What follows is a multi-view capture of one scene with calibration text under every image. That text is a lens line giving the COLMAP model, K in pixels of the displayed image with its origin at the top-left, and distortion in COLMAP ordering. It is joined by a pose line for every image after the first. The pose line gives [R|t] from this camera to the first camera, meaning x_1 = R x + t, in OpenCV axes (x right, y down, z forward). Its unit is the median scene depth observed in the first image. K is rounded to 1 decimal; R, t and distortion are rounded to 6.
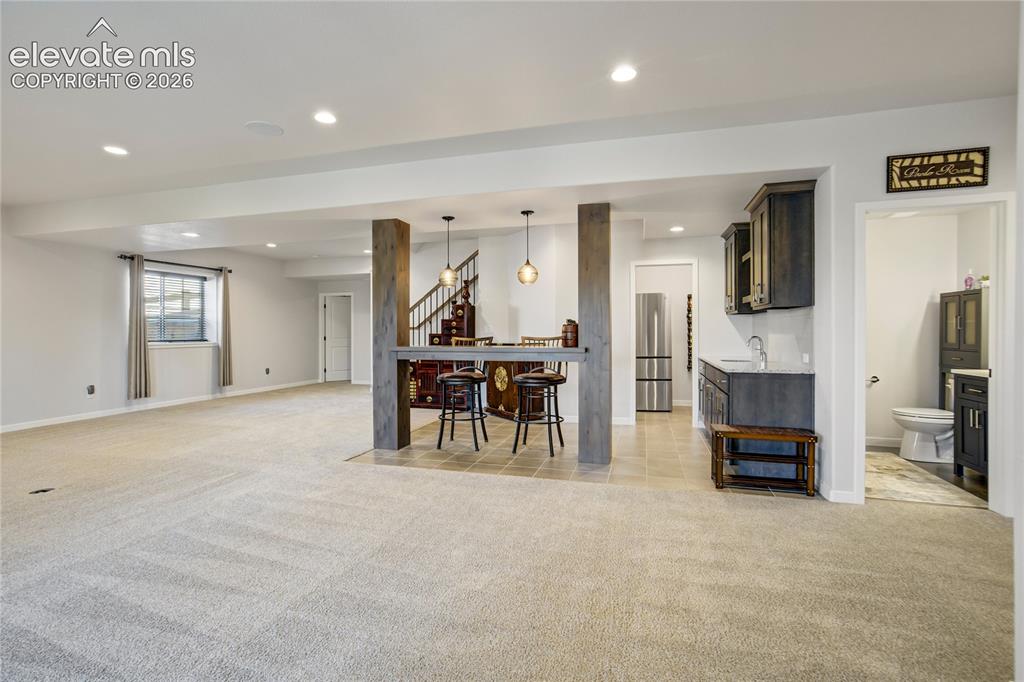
lens RADIAL K [[469.6, 0, 513.9], [0, 469.6, 332.9], [0, 0, 1]] dist [-0.000362, 0.000767]
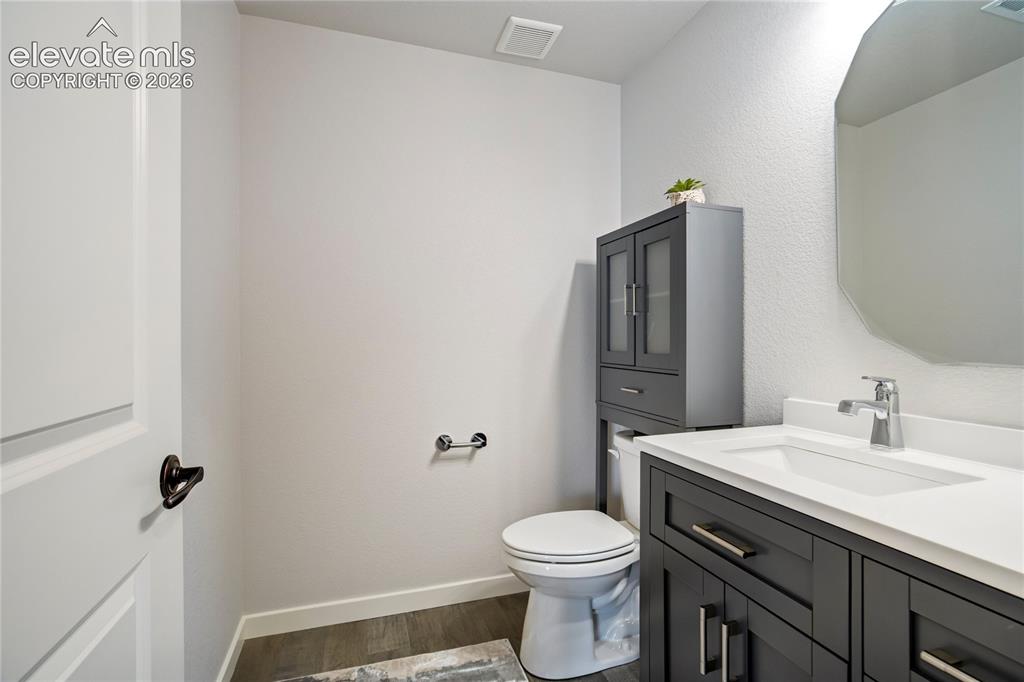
lens RADIAL K [[469.6, 0, 511.8], [0, 469.6, 340.8], [0, 0, 1]] dist [-0.000362, 0.000767]
pose [[0.834771, -0.001716, 0.550595, 0.625135], [0.005001, 0.999978, -0.004464, 0.013282], [-0.550575, 0.006480, 0.834760, 0.706667]]
